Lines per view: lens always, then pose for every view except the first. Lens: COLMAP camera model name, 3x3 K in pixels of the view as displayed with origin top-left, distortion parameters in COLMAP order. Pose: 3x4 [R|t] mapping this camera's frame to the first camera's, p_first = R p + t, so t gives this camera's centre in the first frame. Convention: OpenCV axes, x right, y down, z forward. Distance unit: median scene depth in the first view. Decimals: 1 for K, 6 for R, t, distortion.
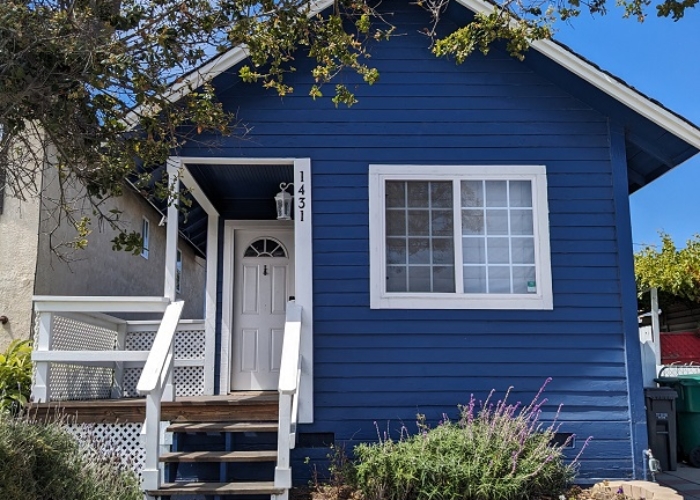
lens RADIAL K [[751.3, 0, 349.9], [0, 751.3, 251.7], [0, 0, 1]] dist [0.022015, 0.000000]
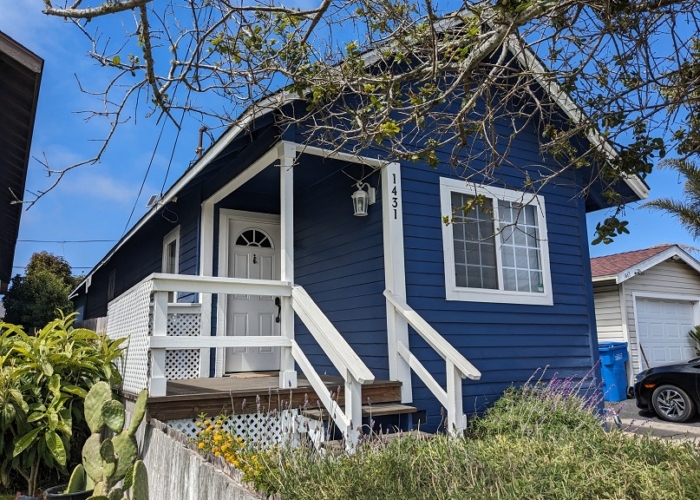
lens RADIAL K [[560.2, 0, 349.7], [0, 560.2, 246.9], [0, 0, 1]] dist [-0.003050, -0.001503]
pose [[0.869758, 0.079717, 0.486997, -0.512459], [-0.072319, 0.996802, -0.034007, 0.032836], [-0.488150, -0.005641, 0.872742, 0.310271]]
